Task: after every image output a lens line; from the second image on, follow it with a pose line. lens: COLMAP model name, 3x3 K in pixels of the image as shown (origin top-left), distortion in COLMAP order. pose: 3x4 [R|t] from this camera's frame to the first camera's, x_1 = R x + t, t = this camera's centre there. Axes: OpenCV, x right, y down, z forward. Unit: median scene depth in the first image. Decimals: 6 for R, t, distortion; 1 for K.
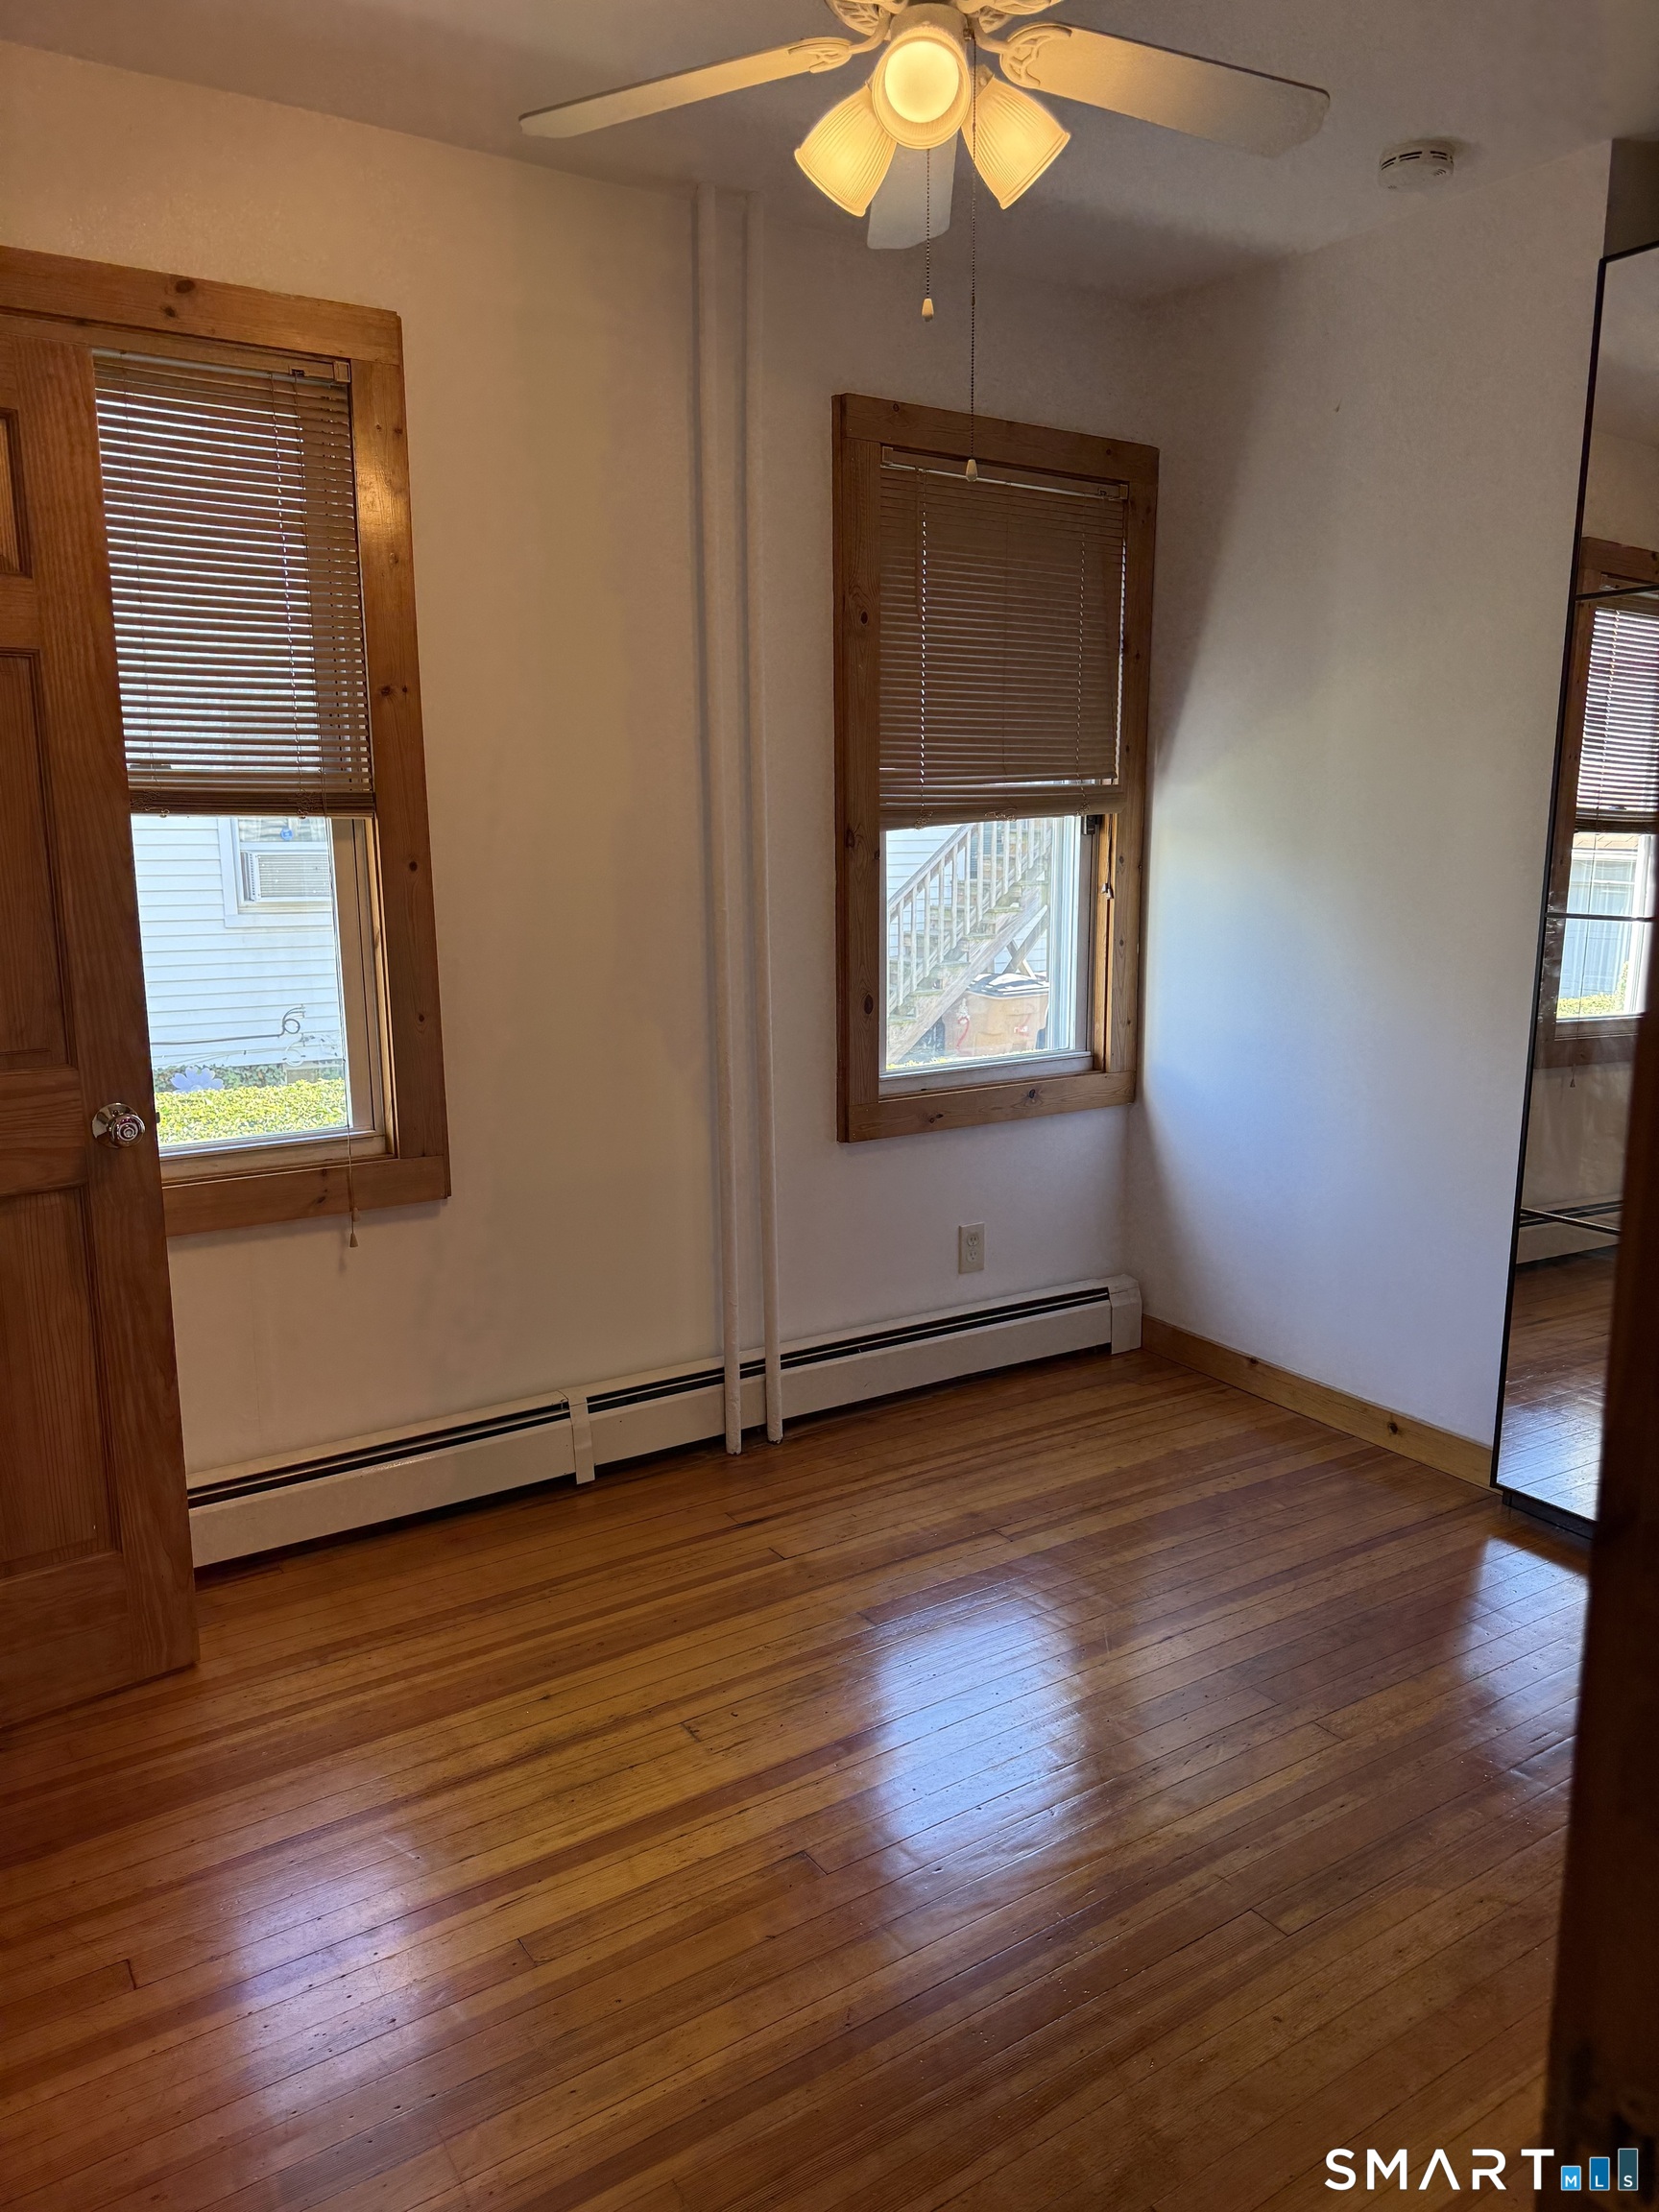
lens RADIAL K [[1564.6, 0, 829.5], [0, 1564.6, 1106.0], [0, 0, 1]] dist [0.204733, -0.412242]
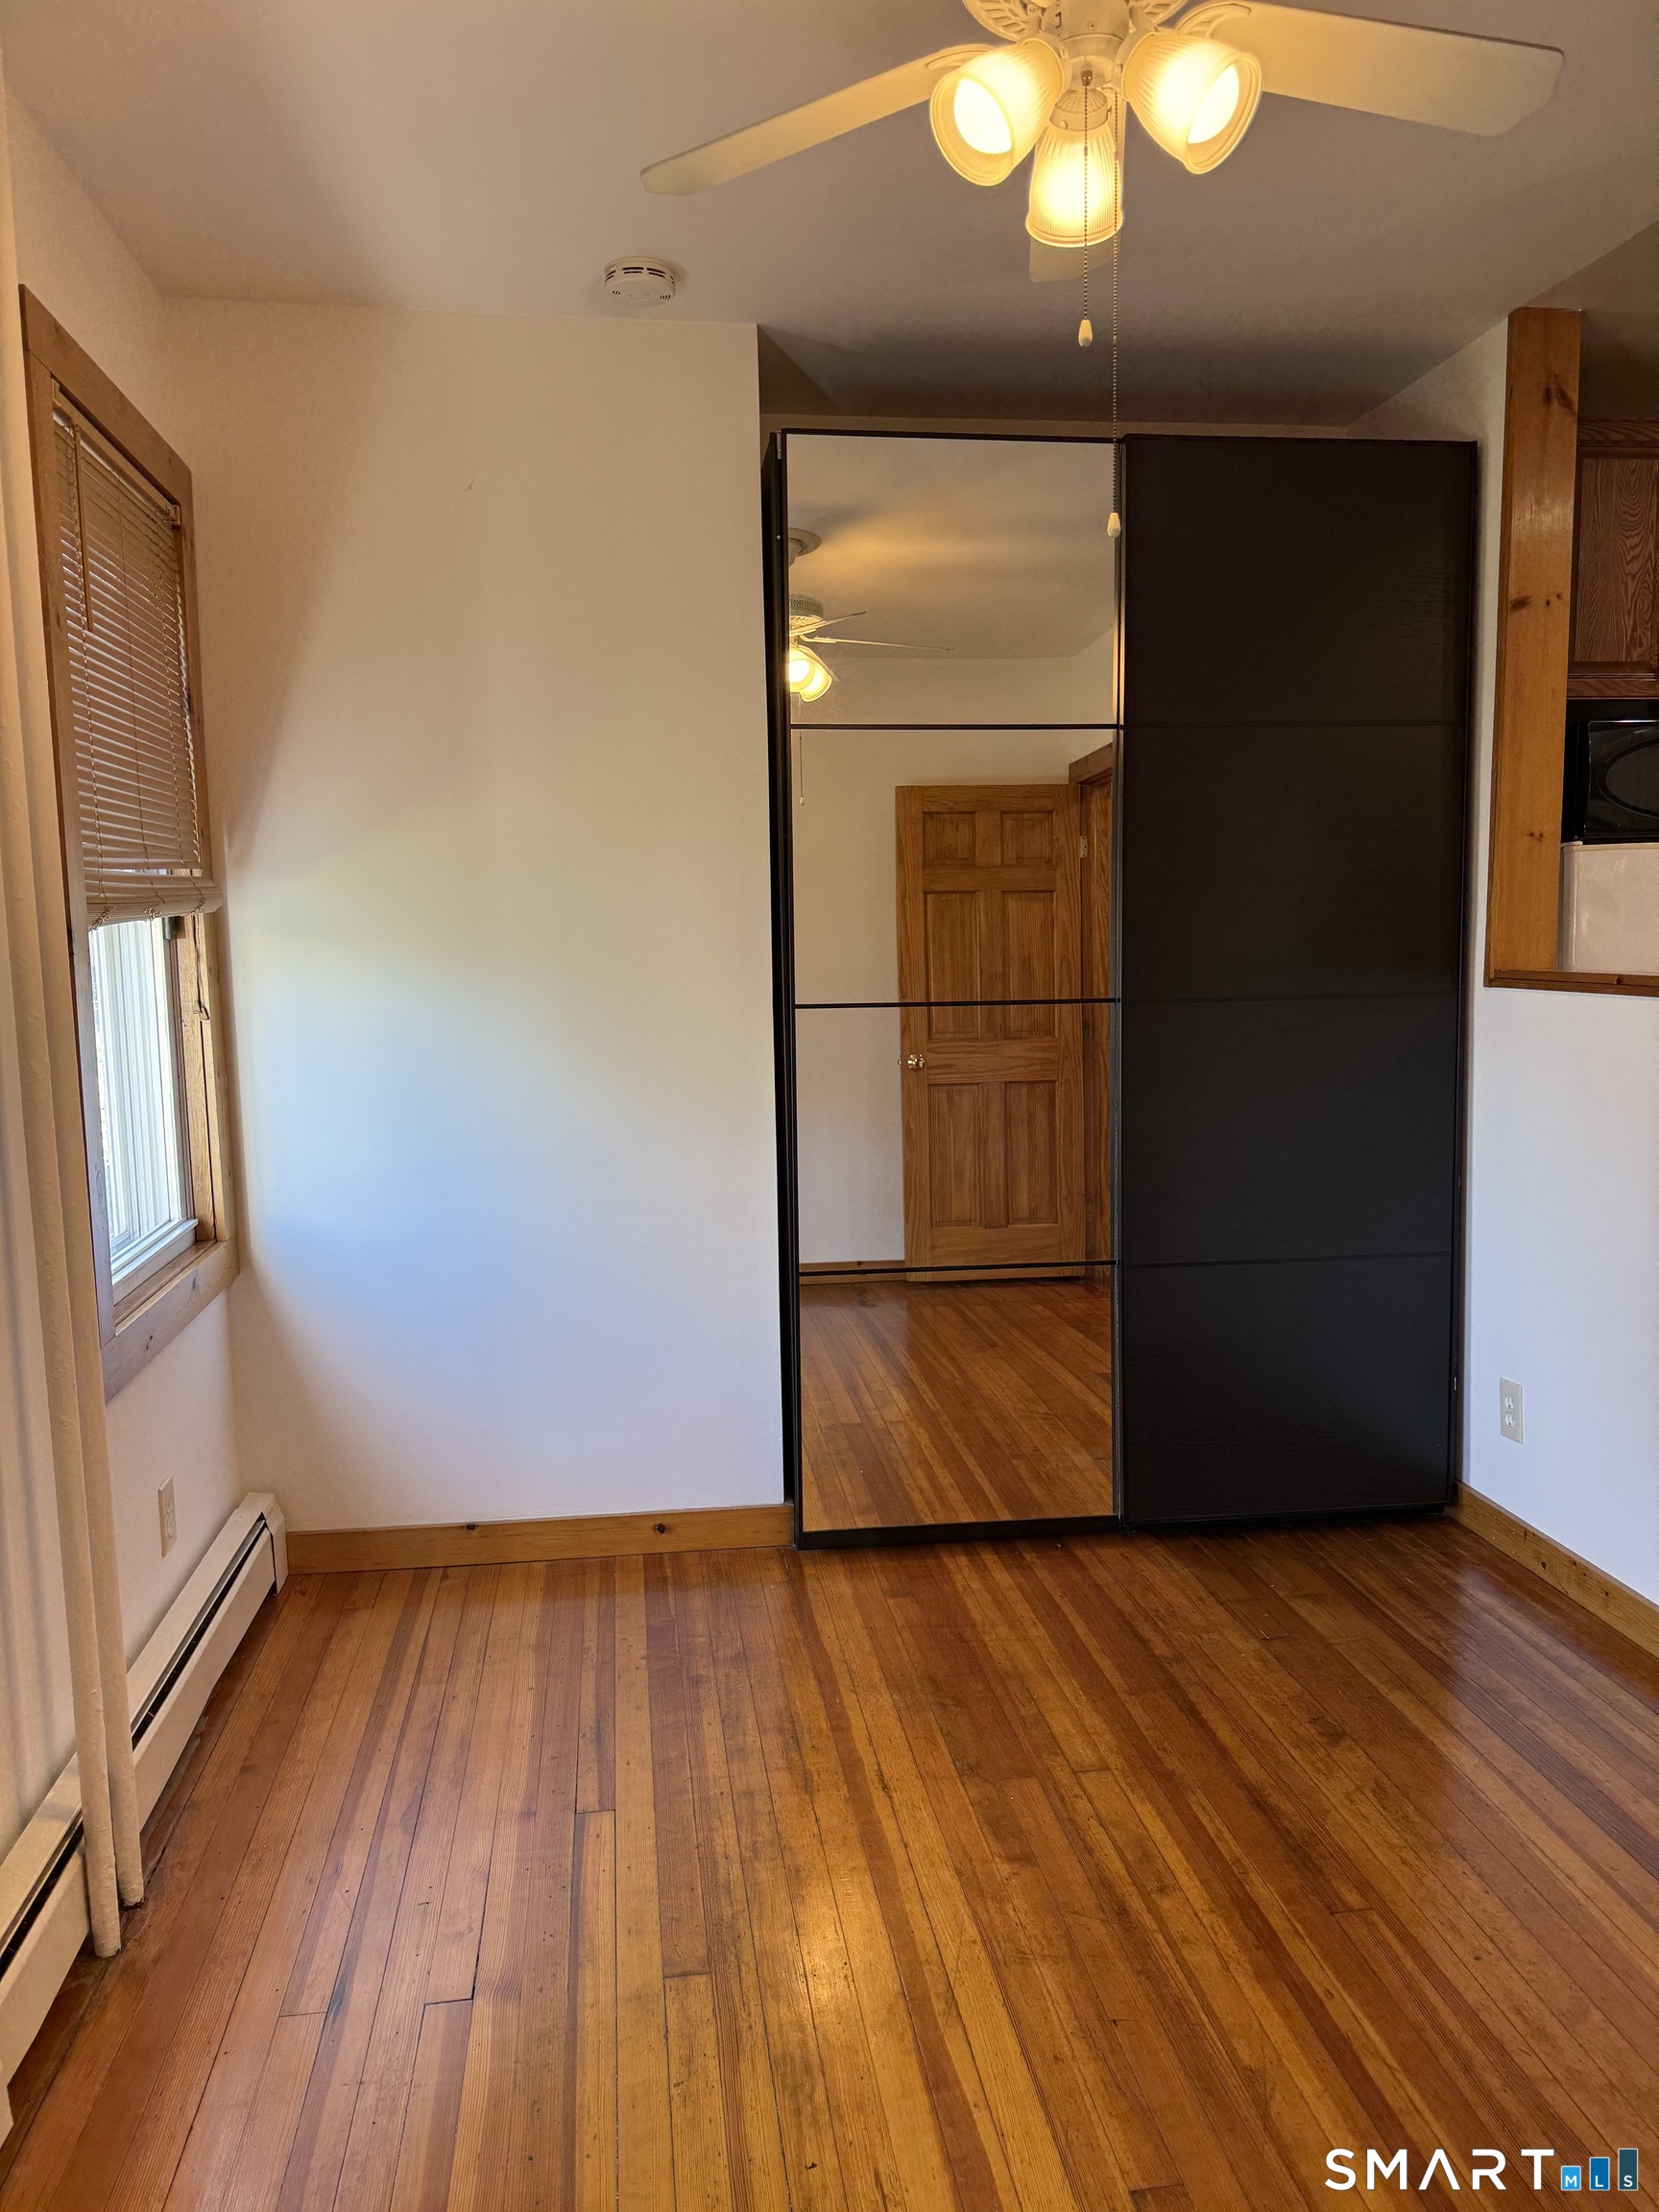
lens RADIAL K [[1564.6, 0, 829.5], [0, 1564.6, 1106.0], [0, 0, 1]] dist [0.204733, -0.412242]
pose [[0.433155, -0.103534, 0.895353, -0.439982], [0.171024, 0.984775, 0.031136, -0.067245], [-0.884945, 0.139640, 0.444266, 0.418388]]
